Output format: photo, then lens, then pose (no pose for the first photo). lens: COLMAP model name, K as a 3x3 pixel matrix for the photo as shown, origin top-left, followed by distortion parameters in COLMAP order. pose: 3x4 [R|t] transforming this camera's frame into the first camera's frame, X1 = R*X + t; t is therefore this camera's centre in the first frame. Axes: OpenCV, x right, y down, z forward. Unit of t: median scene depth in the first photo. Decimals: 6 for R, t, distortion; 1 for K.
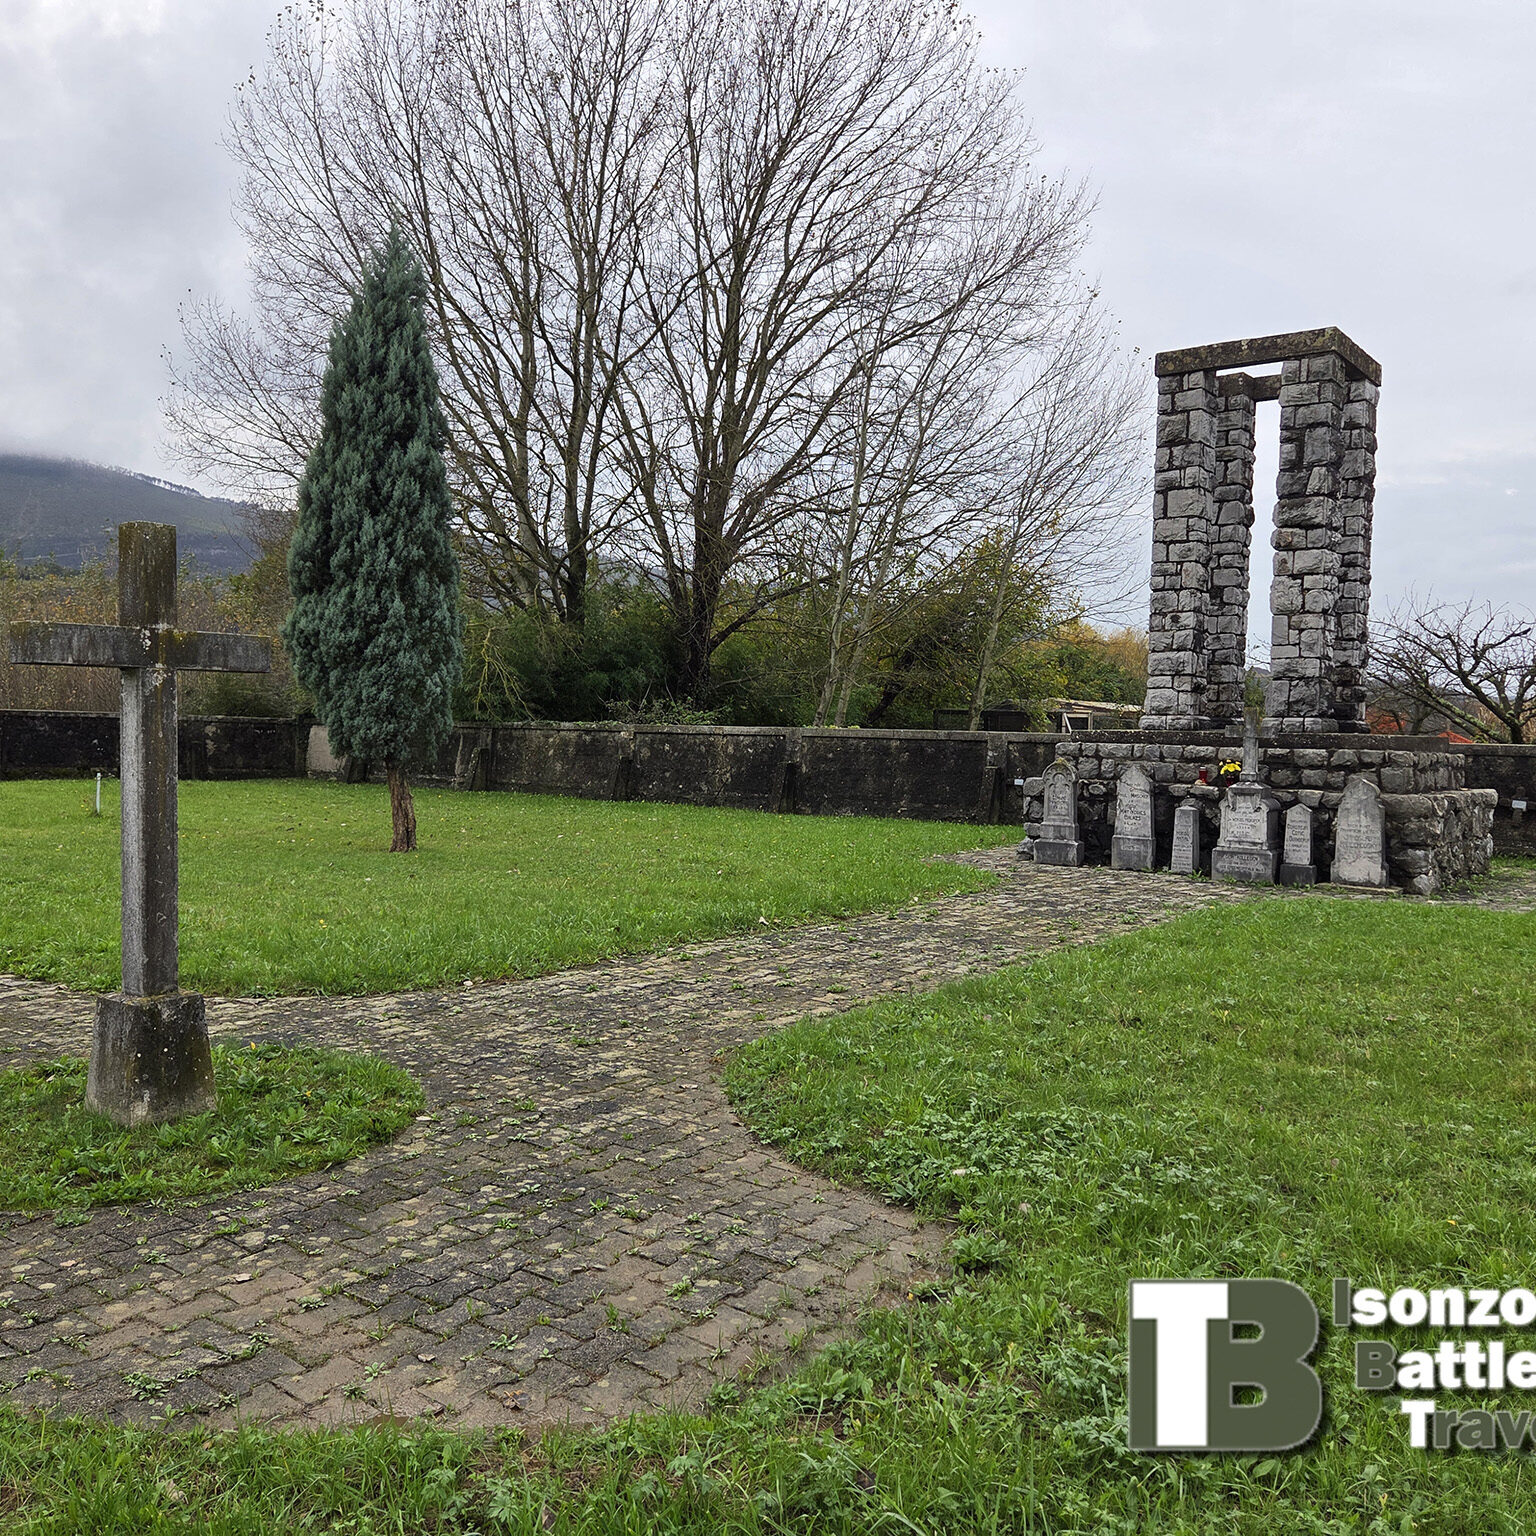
lens RADIAL K [[1400.4, 0, 769.7], [0, 1400.4, 774.5], [0, 0, 1]] dist [0.107505, -0.130127]
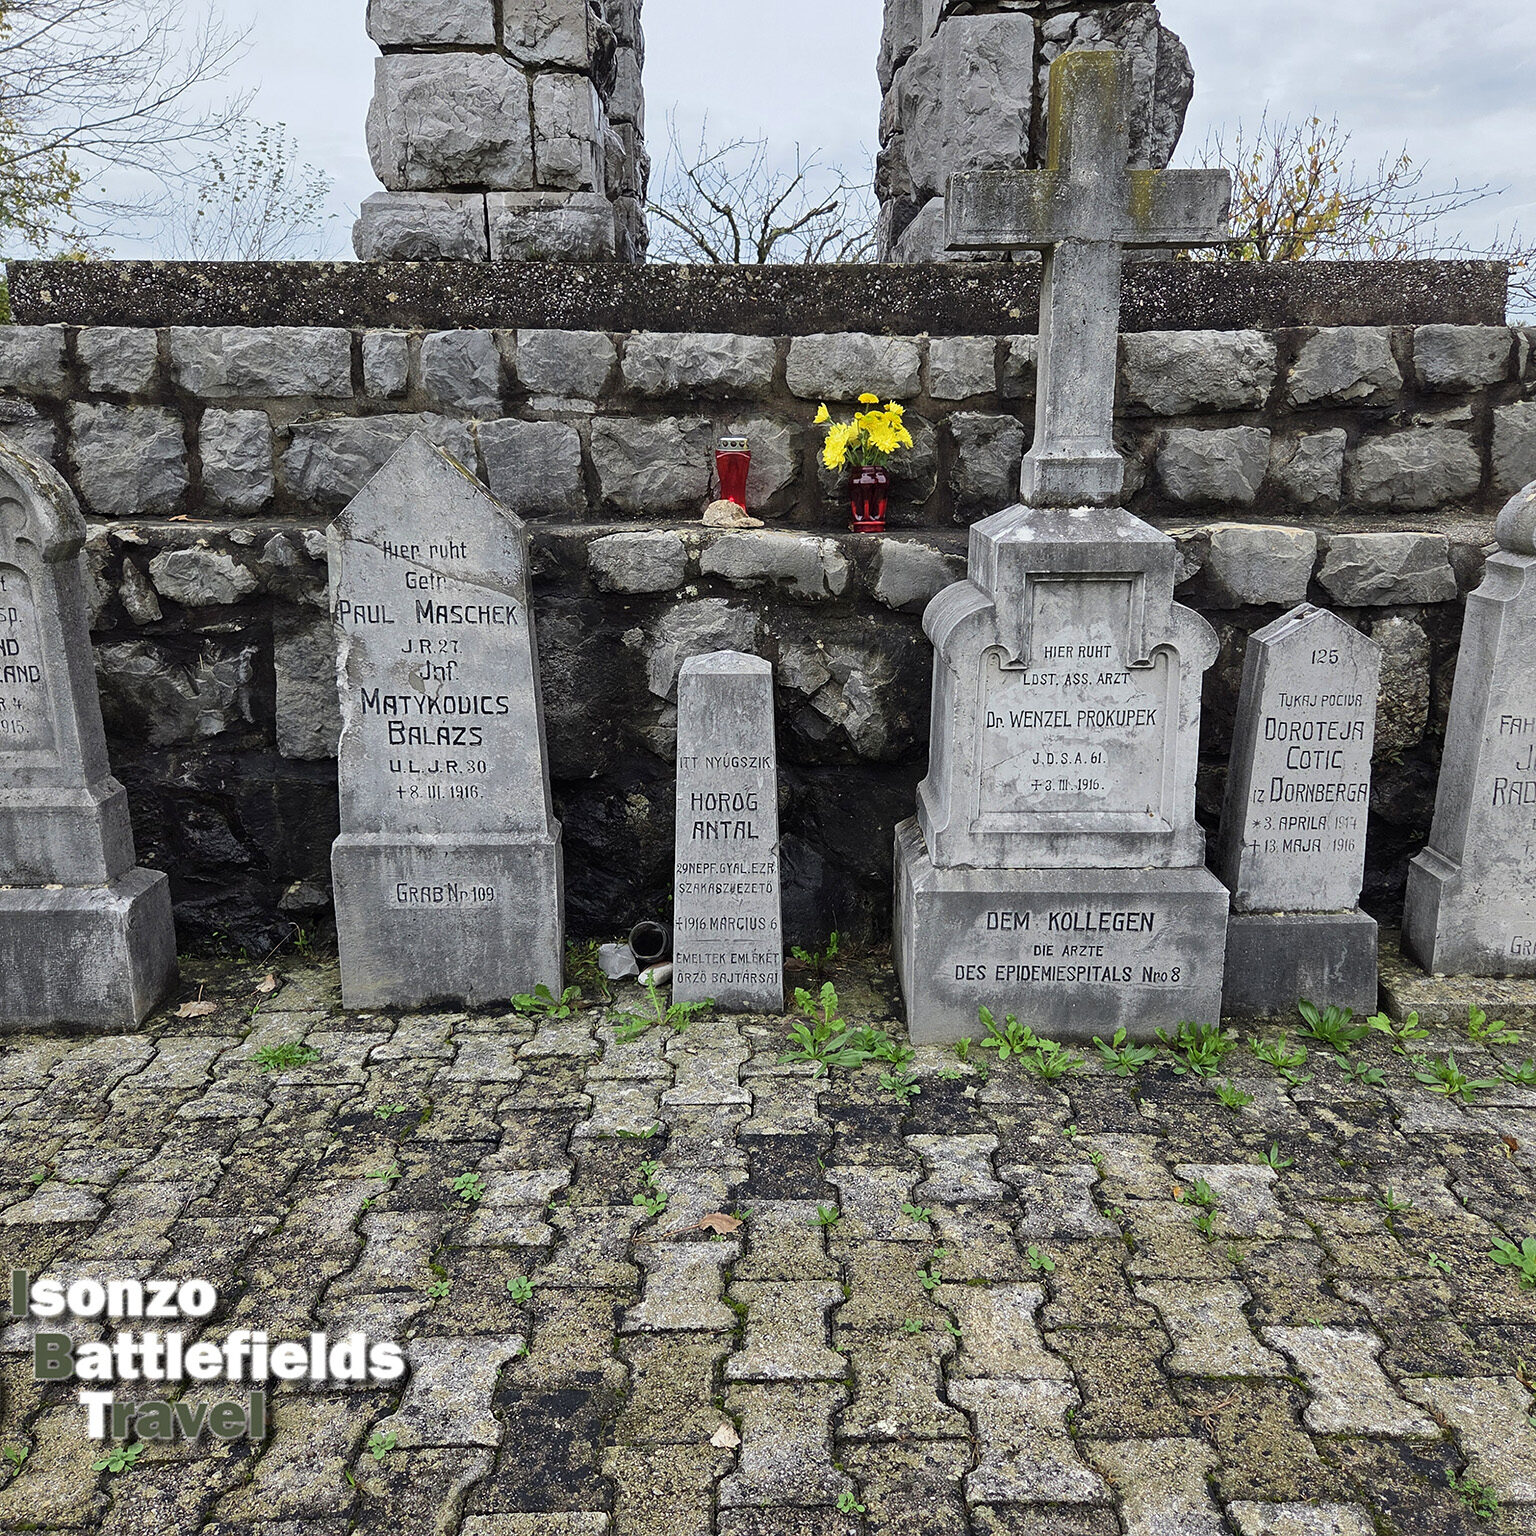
lens RADIAL K [[1400.4, 0, 769.7], [0, 1400.4, 774.5], [0, 0, 1]] dist [0.107505, -0.130127]
pose [[0.803947, -0.168669, 0.570281, 0.183373], [0.041667, 0.972556, 0.228907, -0.003933], [-0.593240, -0.160267, 0.788911, 0.811136]]
